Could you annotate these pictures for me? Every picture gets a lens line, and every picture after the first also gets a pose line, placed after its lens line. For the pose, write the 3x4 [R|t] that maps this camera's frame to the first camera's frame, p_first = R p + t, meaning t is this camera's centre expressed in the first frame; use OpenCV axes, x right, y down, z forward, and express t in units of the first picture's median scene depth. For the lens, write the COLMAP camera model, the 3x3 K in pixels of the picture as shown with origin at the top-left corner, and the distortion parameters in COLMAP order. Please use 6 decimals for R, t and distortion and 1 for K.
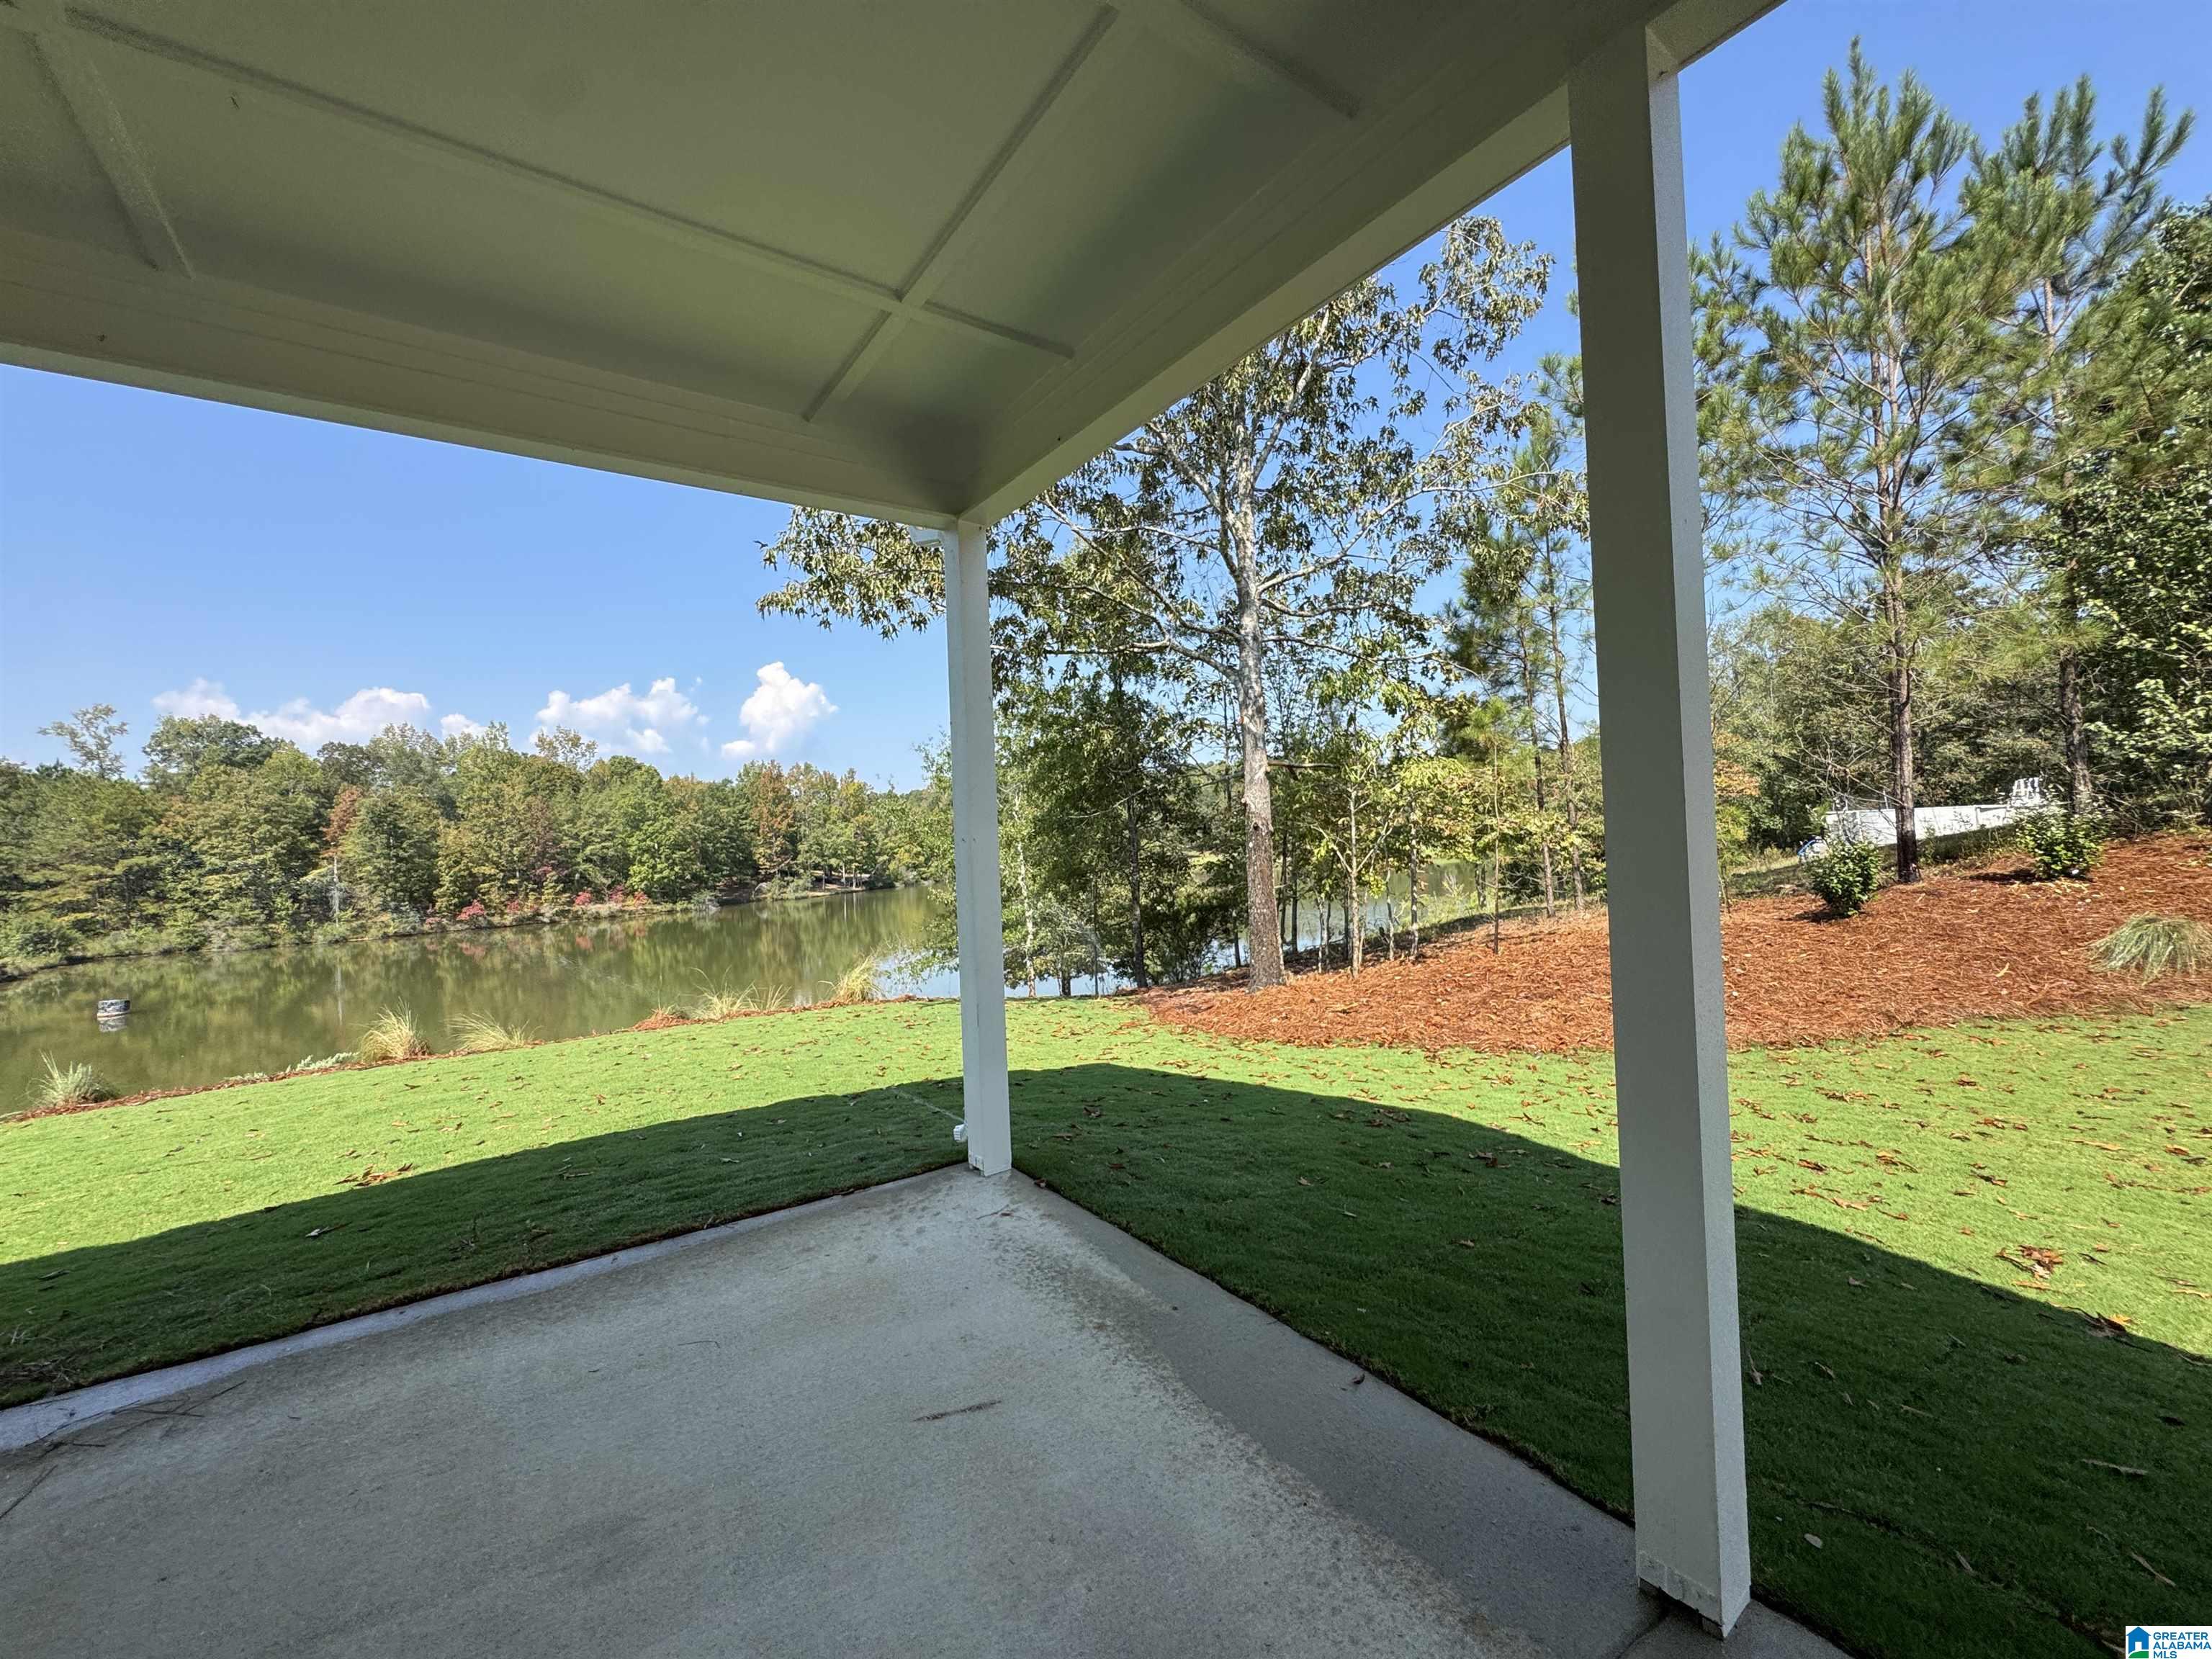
lens RADIAL K [[888.5, 0, 1107.7], [0, 888.5, 832.6], [0, 0, 1]] dist [-0.001565, 0.000228]
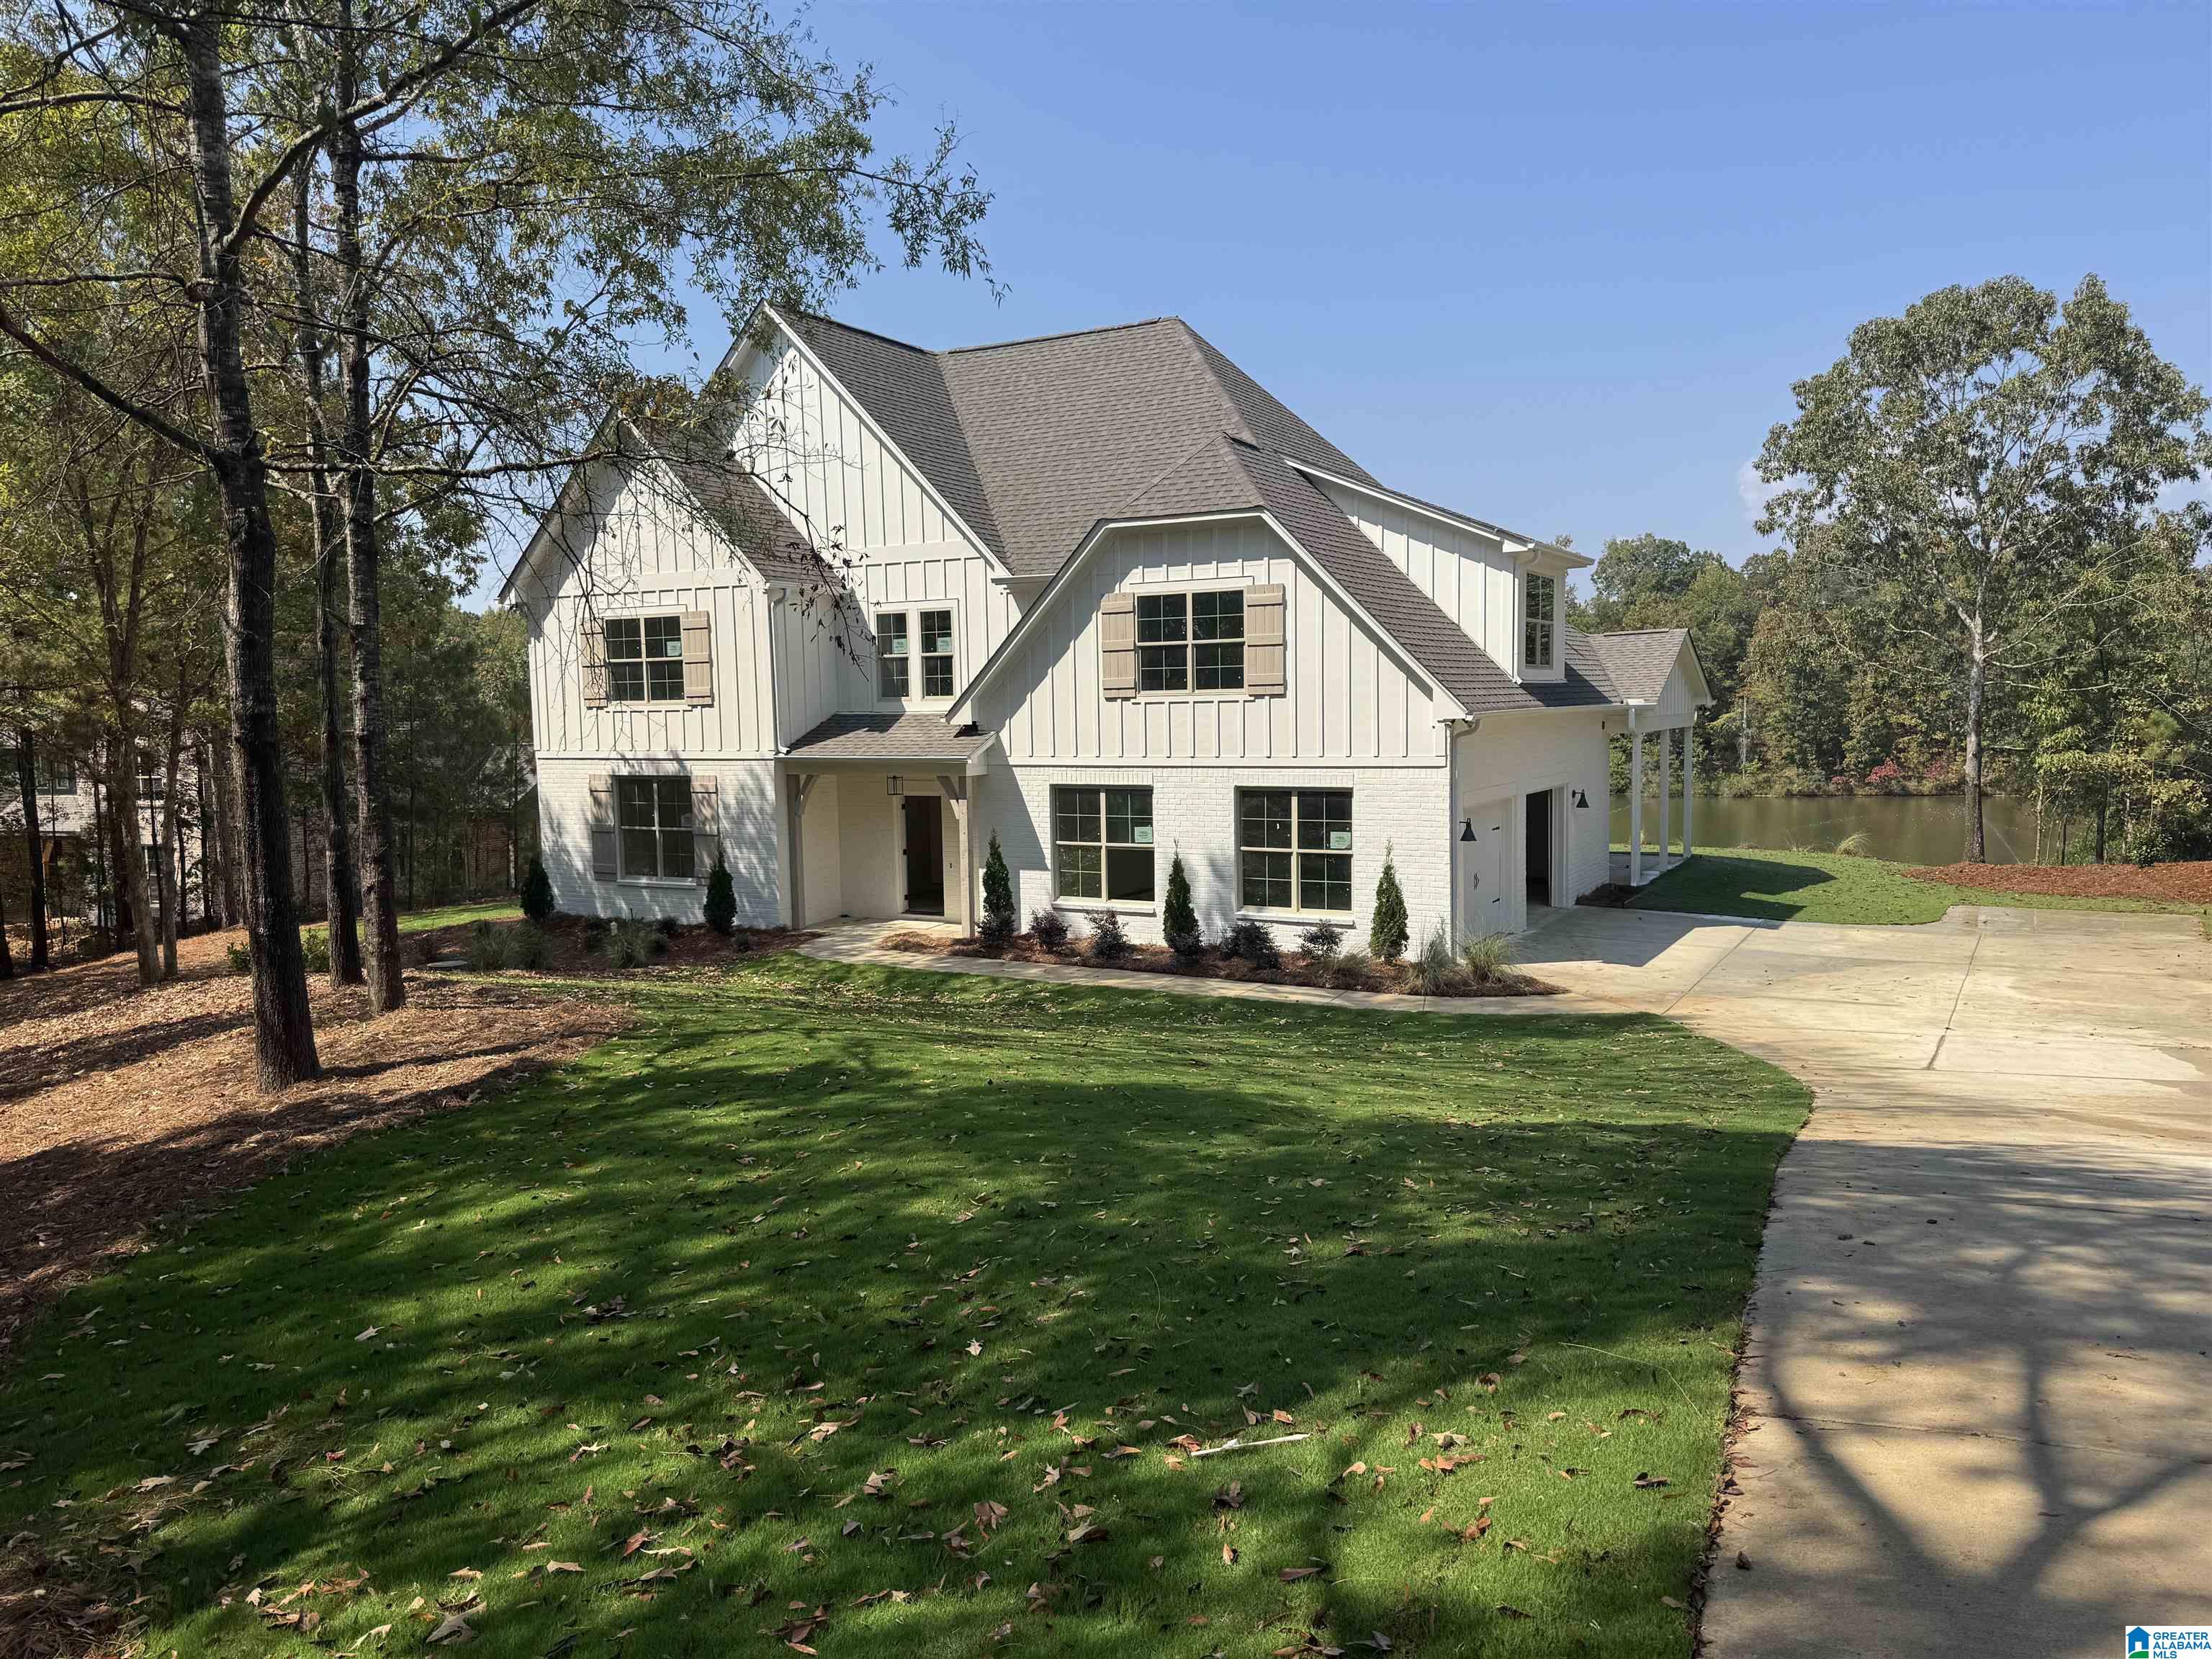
lens RADIAL K [[1551.2, 0, 1106.0], [0, 1551.2, 829.5], [0, 0, 1]] dist [0.132191, -0.205865]
pose [[0.431475, 0.108254, -0.895606, 0.246683], [0.009399, 0.992181, 0.124455, -0.041348], [0.902076, -0.062117, 0.427084, -0.224923]]
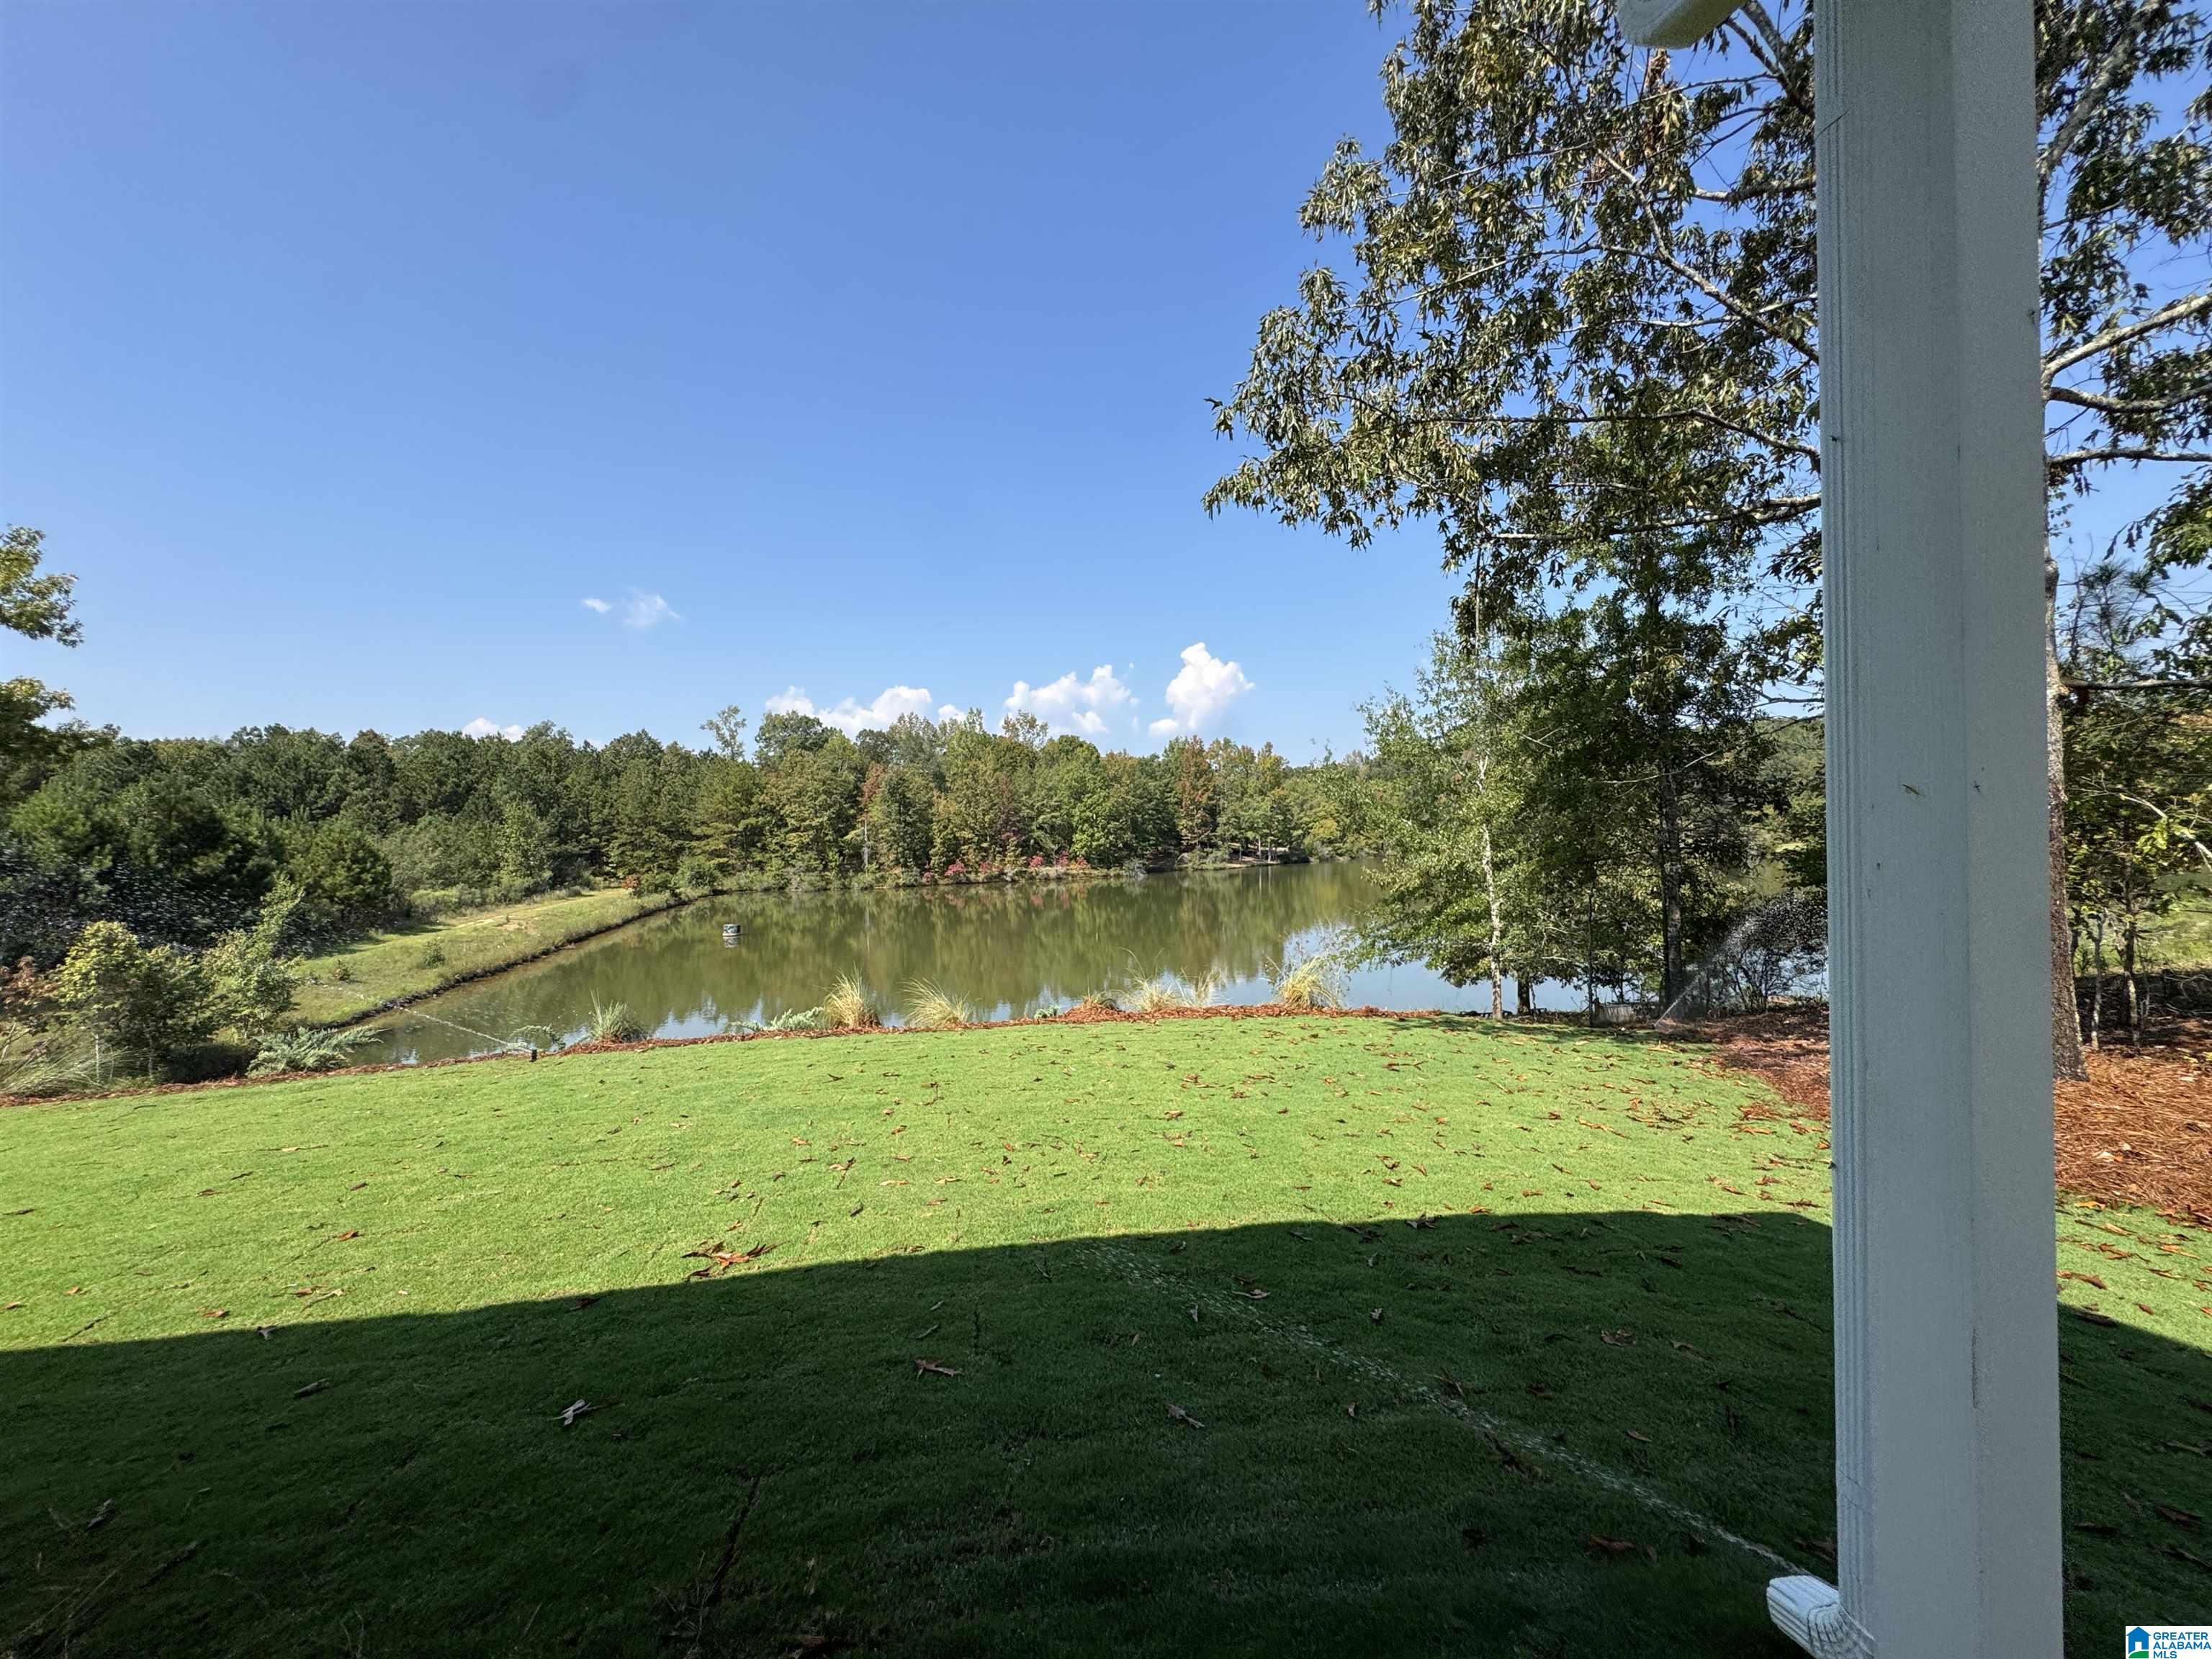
lens RADIAL K [[888.5, 0, 1107.7], [0, 888.5, 832.6], [0, 0, 1]] dist [-0.001565, 0.000228]
pose [[0.897658, 0.024275, -0.440023, -0.010925], [-0.011639, 0.999439, 0.031392, 0.000679], [0.440538, -0.023058, 0.897438, 0.023302]]
